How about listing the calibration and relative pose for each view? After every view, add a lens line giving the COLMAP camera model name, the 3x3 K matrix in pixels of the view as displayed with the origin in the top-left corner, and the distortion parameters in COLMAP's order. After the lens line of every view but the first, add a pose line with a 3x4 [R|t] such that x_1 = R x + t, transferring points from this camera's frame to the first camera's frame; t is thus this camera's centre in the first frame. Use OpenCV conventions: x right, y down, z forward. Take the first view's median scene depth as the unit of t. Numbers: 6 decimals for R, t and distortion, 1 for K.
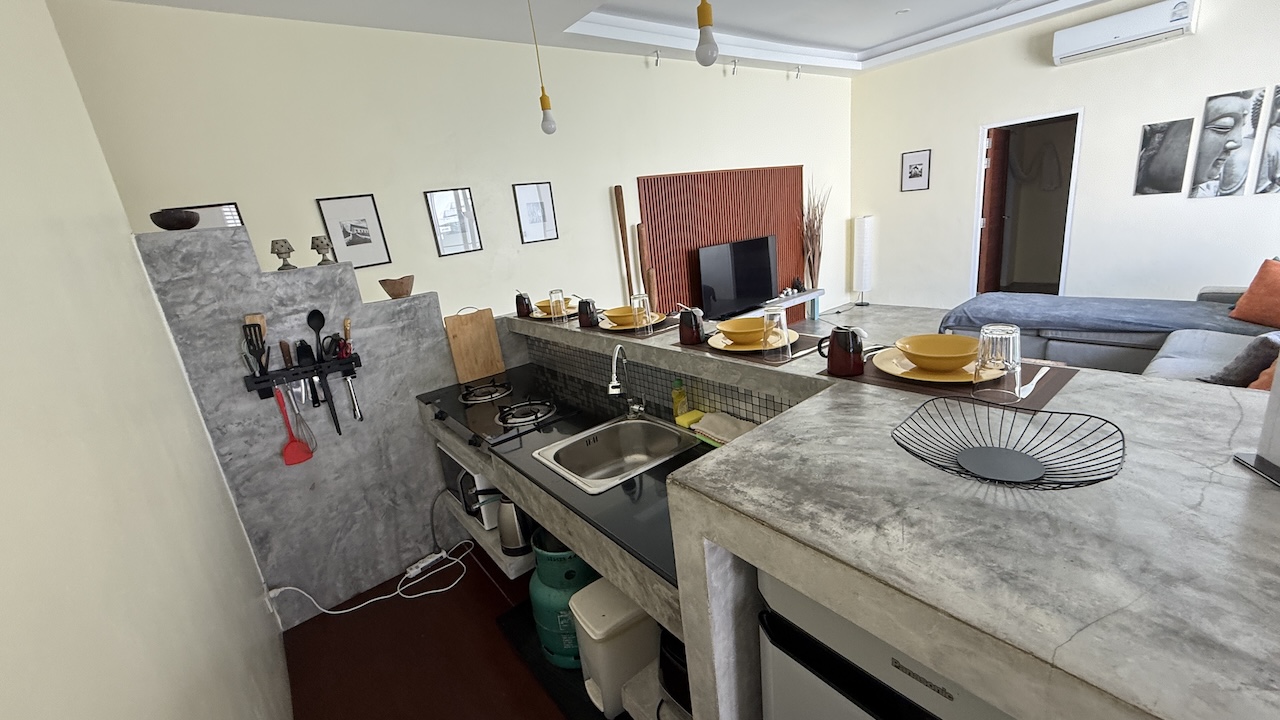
lens RADIAL K [[513.6, 0, 637.4], [0, 513.6, 358.7], [0, 0, 1]] dist [-0.000525, -0.000103]
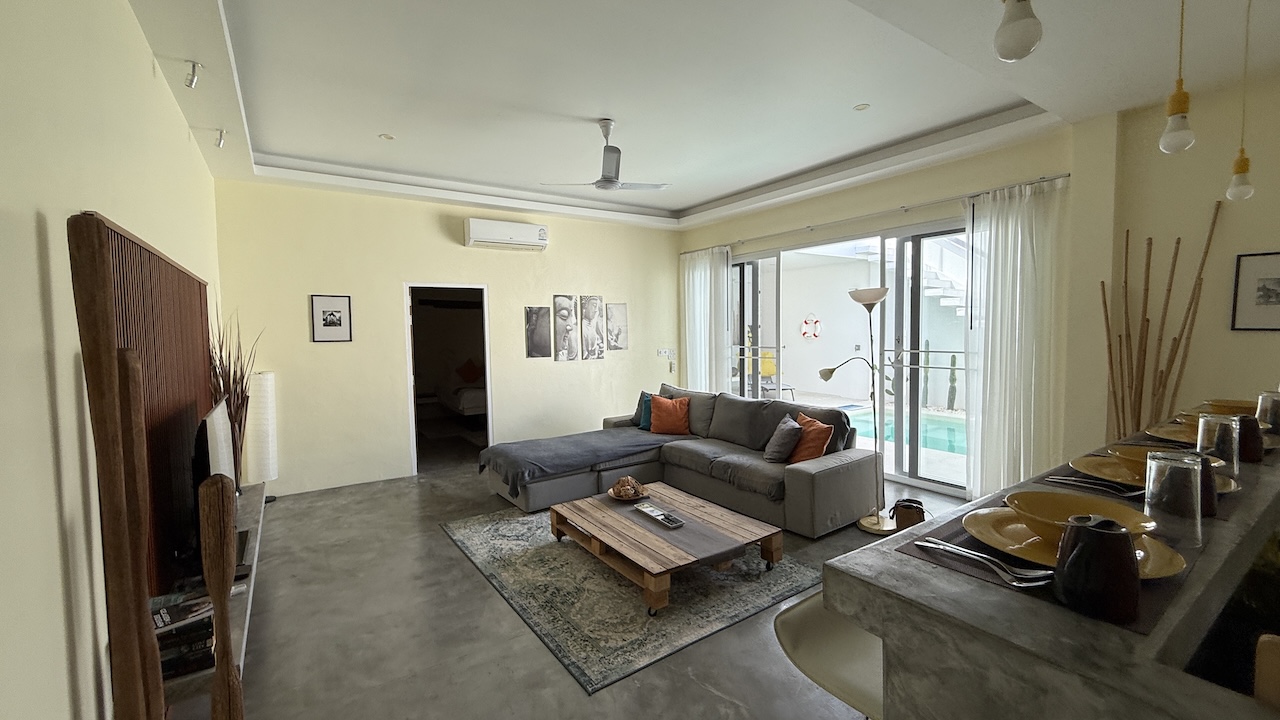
lens RADIAL K [[513.6, 0, 637.4], [0, 513.6, 358.7], [0, 0, 1]] dist [-0.000525, -0.000103]
pose [[0.083172, 0.055948, 0.994963, -0.302360], [0.279435, 0.957058, -0.077176, -0.148245], [-0.956556, 0.284446, 0.063967, 0.694458]]
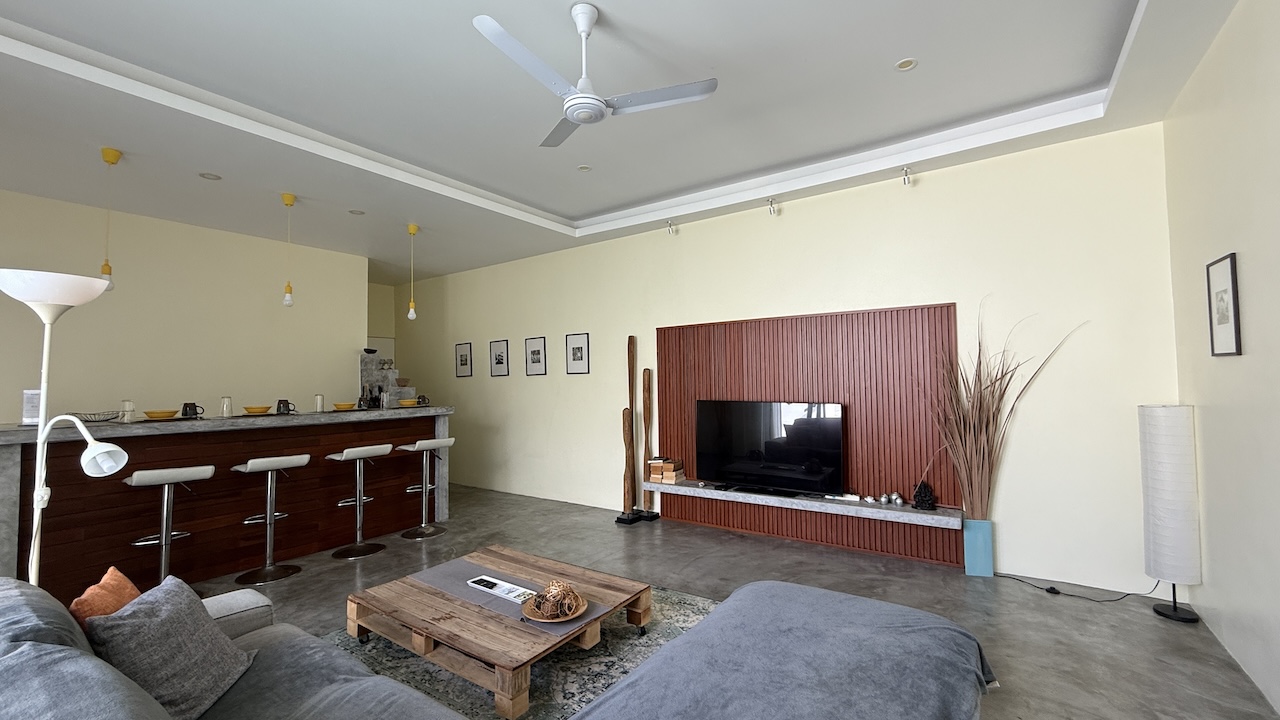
lens RADIAL K [[513.6, 0, 637.4], [0, 513.6, 358.7], [0, 0, 1]] dist [-0.000525, -0.000103]
pose [[0.284225, 0.076420, -0.955707, 1.093920], [-0.278922, 0.960294, -0.006163, -0.280549], [0.917289, 0.268320, 0.294255, 0.674309]]
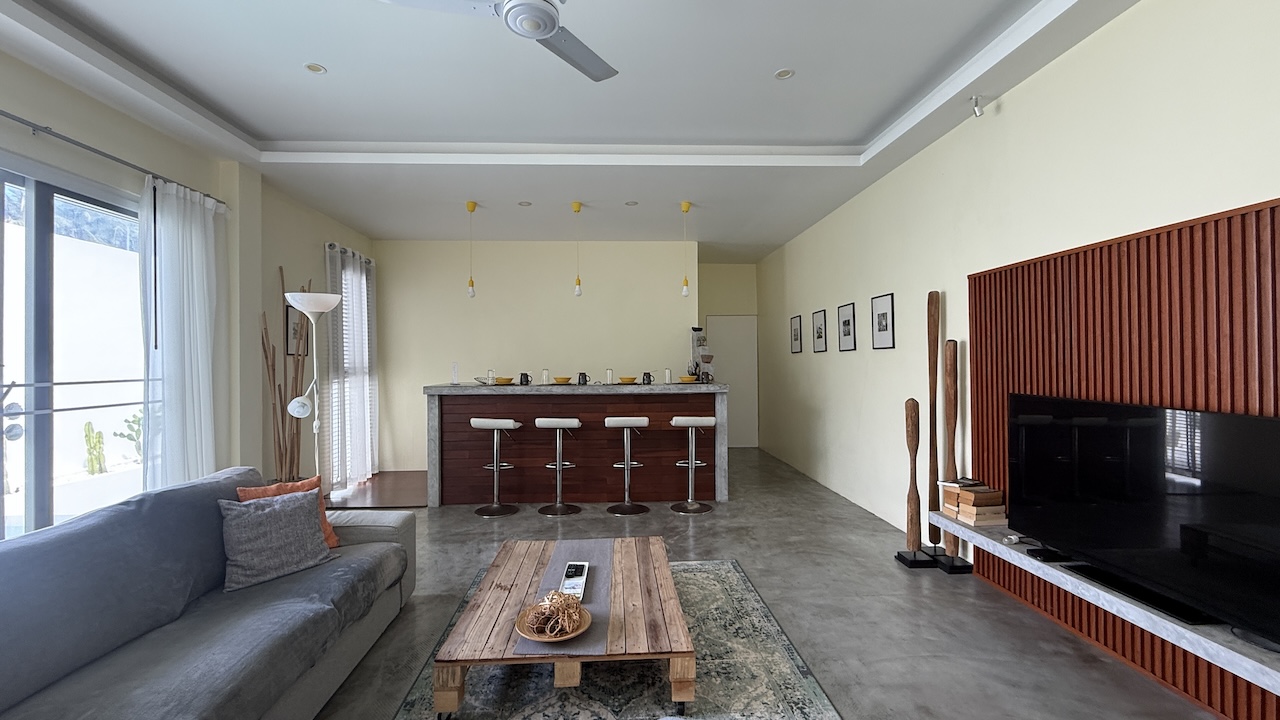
lens RADIAL K [[513.6, 0, 637.4], [0, 513.6, 358.7], [0, 0, 1]] dist [-0.000525, -0.000103]
pose [[-0.582022, 0.121387, -0.804062, 0.871676], [-0.144575, 0.957596, 0.249216, -0.366280], [0.800217, 0.261297, -0.539793, 1.081302]]
